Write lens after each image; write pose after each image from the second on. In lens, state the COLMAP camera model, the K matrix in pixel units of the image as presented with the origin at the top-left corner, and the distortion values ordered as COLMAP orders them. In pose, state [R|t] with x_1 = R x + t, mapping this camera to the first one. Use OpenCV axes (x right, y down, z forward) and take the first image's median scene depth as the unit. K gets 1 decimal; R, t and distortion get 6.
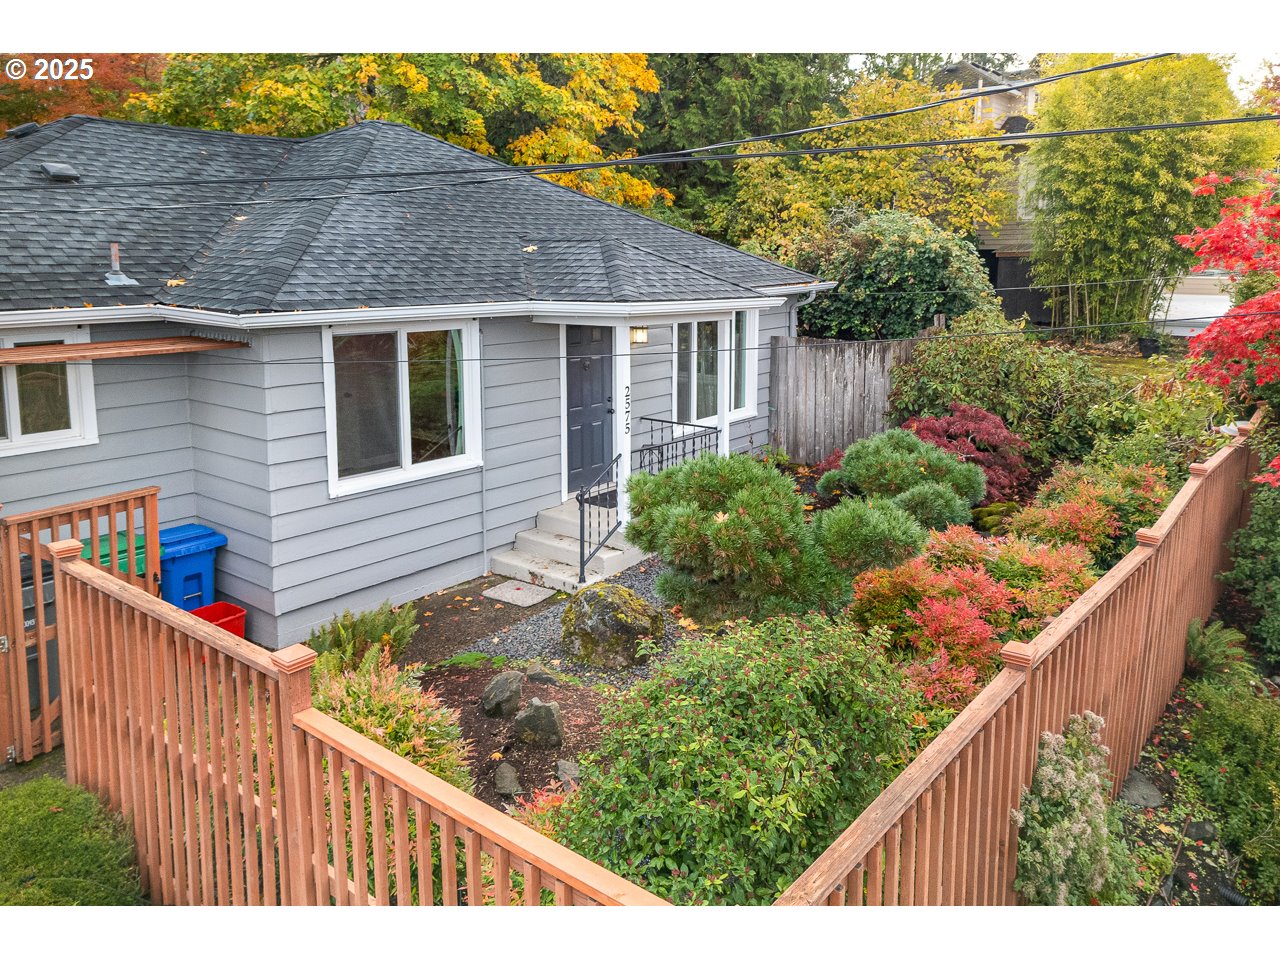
lens RADIAL K [[912.2, 0, 637.0], [0, 912.2, 399.5], [0, 0, 1]] dist [0.053627, -0.034397]
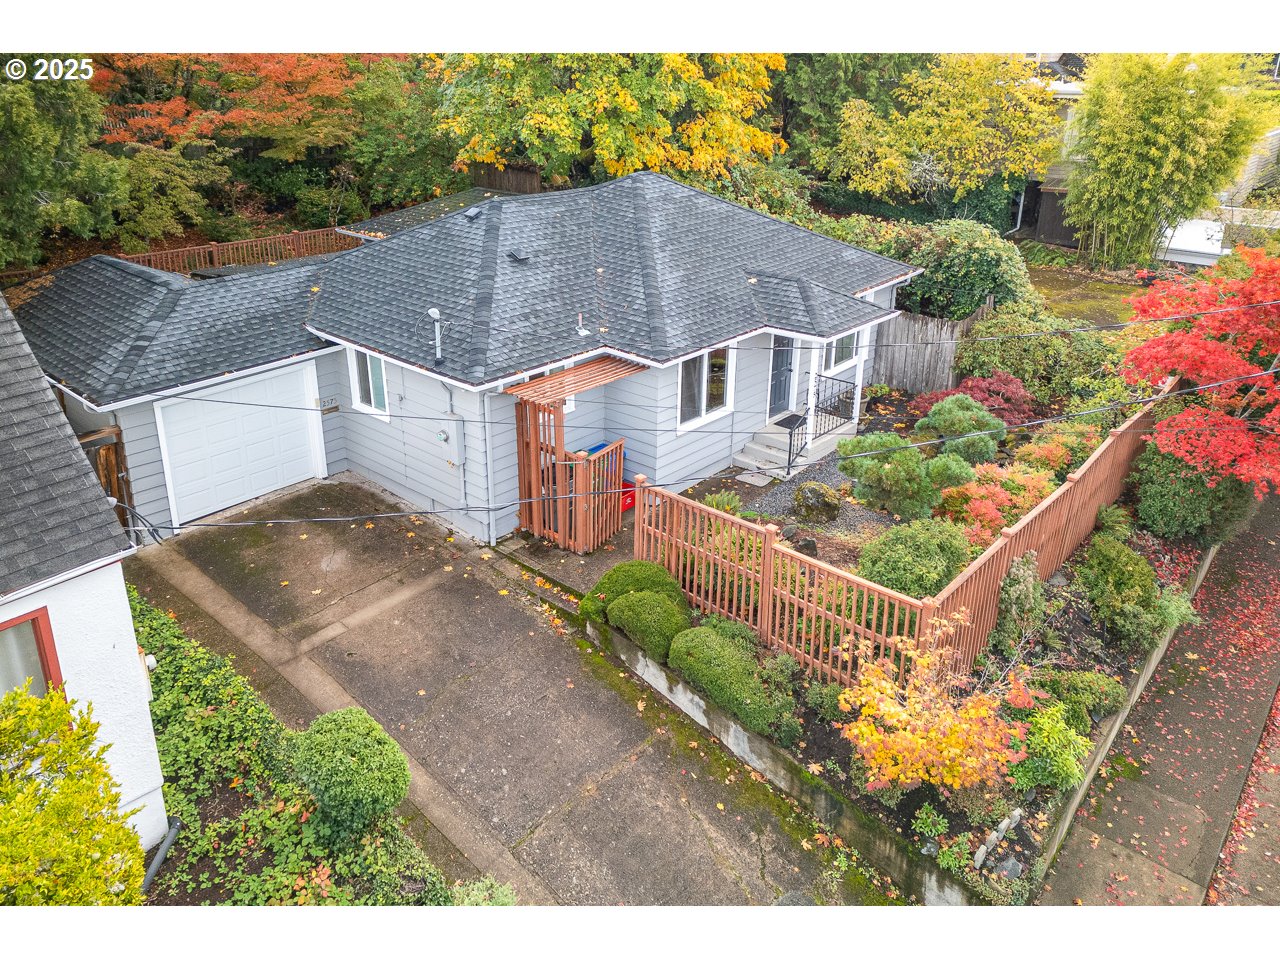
lens RADIAL K [[912.2, 0, 637.0], [0, 912.2, 399.5], [0, 0, 1]] dist [0.053627, -0.034397]
pose [[0.999289, 0.019284, -0.032383, -0.305668], [-0.012423, 0.979702, 0.200076, -0.320701], [0.035584, -0.199532, 0.979245, -0.826115]]
